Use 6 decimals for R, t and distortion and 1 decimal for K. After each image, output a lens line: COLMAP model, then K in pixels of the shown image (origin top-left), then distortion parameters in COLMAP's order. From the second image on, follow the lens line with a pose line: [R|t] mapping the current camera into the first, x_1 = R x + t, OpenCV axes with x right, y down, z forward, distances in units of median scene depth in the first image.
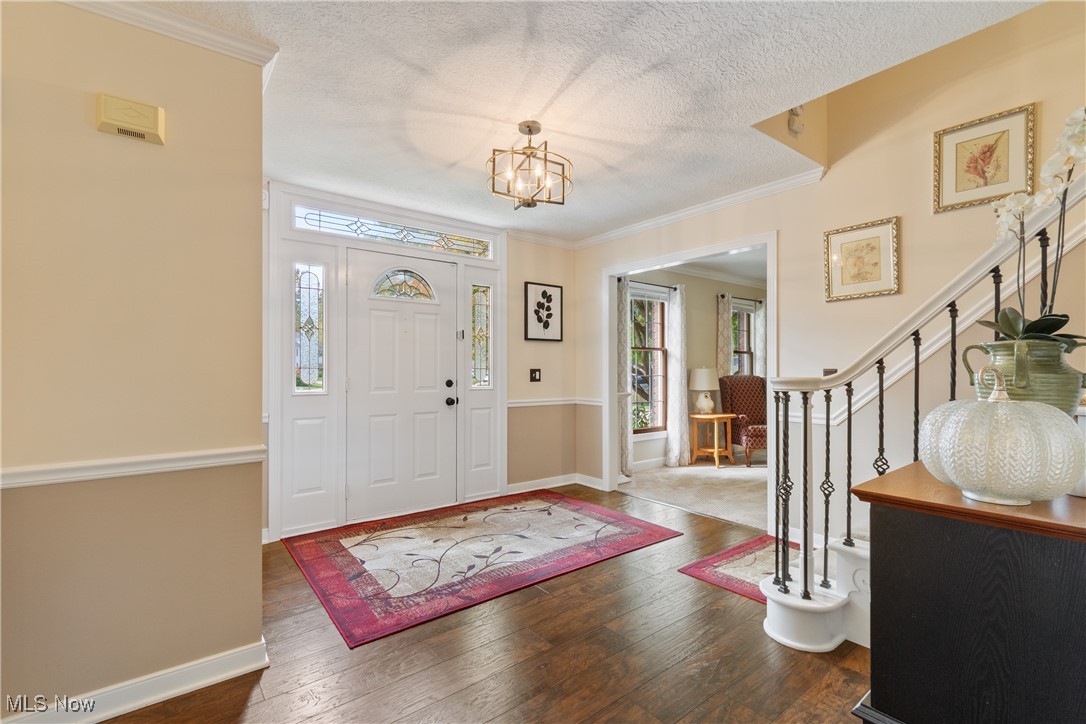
lens RADIAL K [[493.2, 0, 541.0], [0, 493.2, 368.4], [0, 0, 1]] dist [-0.001254, -0.000295]
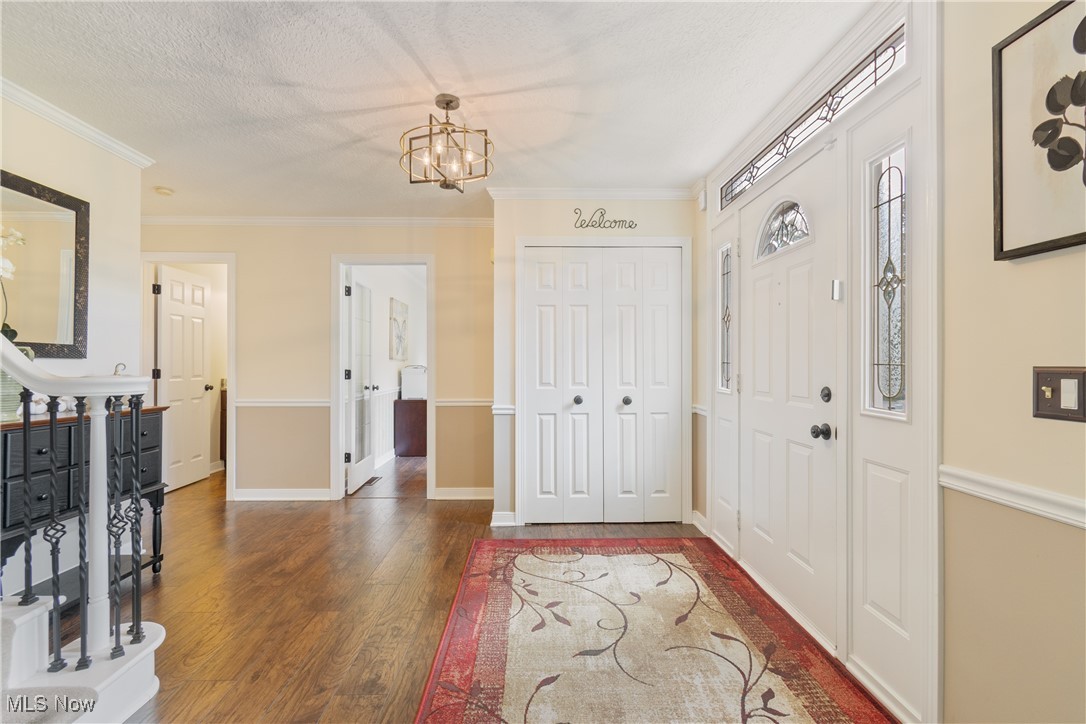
lens RADIAL K [[493.2, 0, 517.7], [0, 493.2, 359.9], [0, 0, 1]] dist [-0.001254, -0.000295]
pose [[-0.633145, -0.003077, -0.774027, 0.474386], [0.002171, 0.999981, -0.005751, -0.002405], [0.774030, -0.005322, -0.633127, 1.320492]]
